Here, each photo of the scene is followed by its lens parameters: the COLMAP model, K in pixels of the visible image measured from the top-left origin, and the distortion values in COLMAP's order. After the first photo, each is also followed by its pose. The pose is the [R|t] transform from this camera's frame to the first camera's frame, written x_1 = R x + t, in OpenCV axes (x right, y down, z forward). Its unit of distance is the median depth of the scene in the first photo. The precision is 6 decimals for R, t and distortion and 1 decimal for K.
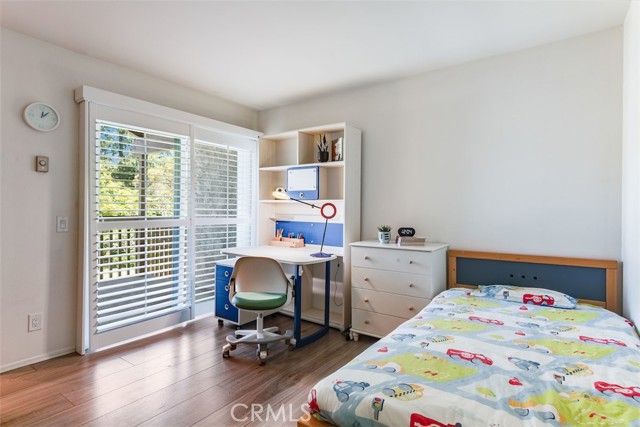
lens RADIAL K [[331.4, 0, 323.2], [0, 331.4, 204.2], [0, 0, 1]] dist [0.002041, -0.000498]
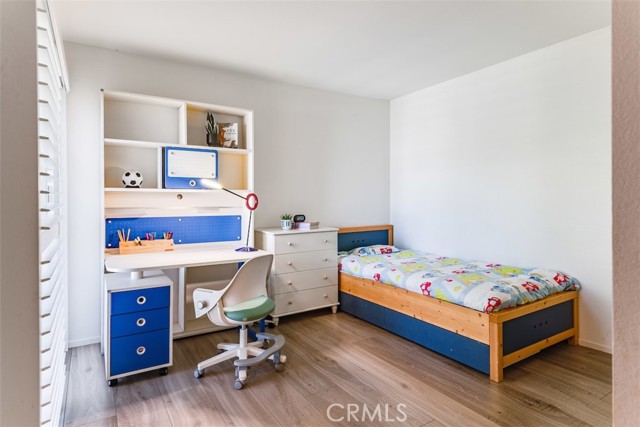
lens RADIAL K [[359.2, 0, 320.4], [0, 359.2, 197.2], [0, 0, 1]] dist [-0.000014, -0.000115]
pose [[0.385685, -0.006366, 0.922608, -0.854628], [-0.006475, 0.999933, 0.009607, -0.004265], [-0.922608, -0.009679, 0.385618, 0.422437]]
